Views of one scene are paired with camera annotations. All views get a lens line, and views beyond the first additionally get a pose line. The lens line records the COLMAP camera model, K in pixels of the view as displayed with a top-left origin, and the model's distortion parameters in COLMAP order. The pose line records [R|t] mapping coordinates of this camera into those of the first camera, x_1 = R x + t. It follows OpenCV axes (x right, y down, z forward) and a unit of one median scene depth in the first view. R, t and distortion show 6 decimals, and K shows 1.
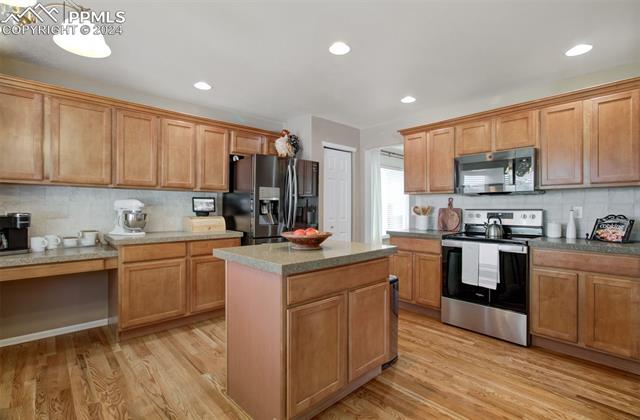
lens RADIAL K [[298.9, 0, 321.1], [0, 298.9, 206.5], [0, 0, 1]] dist [0.001701, 0.000387]
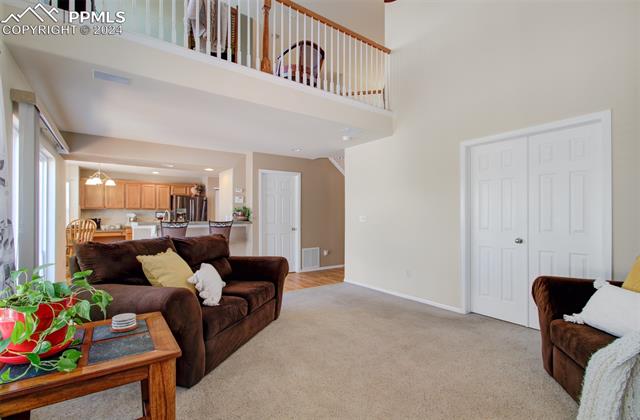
lens RADIAL K [[298.9, 0, 319.2], [0, 298.9, 214.3], [0, 0, 1]] dist [0.001701, 0.000387]
pose [[0.990855, -0.000289, -0.134931, 1.520029], [0.000414, 1.000000, 0.000903, -0.016776], [0.134930, -0.000950, 0.990855, -1.590492]]
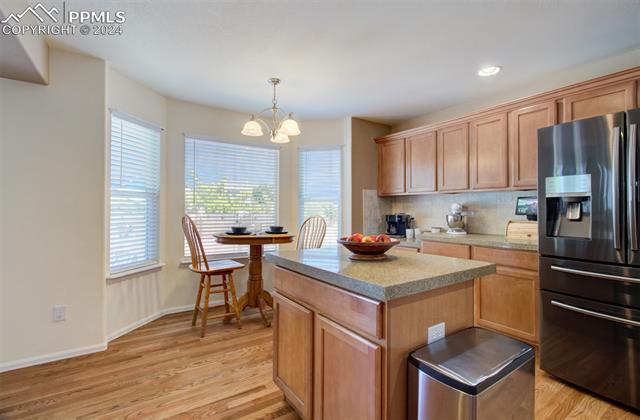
lens RADIAL K [[298.9, 0, 319.7], [0, 298.9, 208.8], [0, 0, 1]] dist [0.001701, 0.000387]
pose [[-0.155433, -0.008518, -0.987810, 0.567739], [0.001718, 0.999959, -0.008893, 0.008382], [0.987845, -0.003079, -0.155412, 0.647246]]
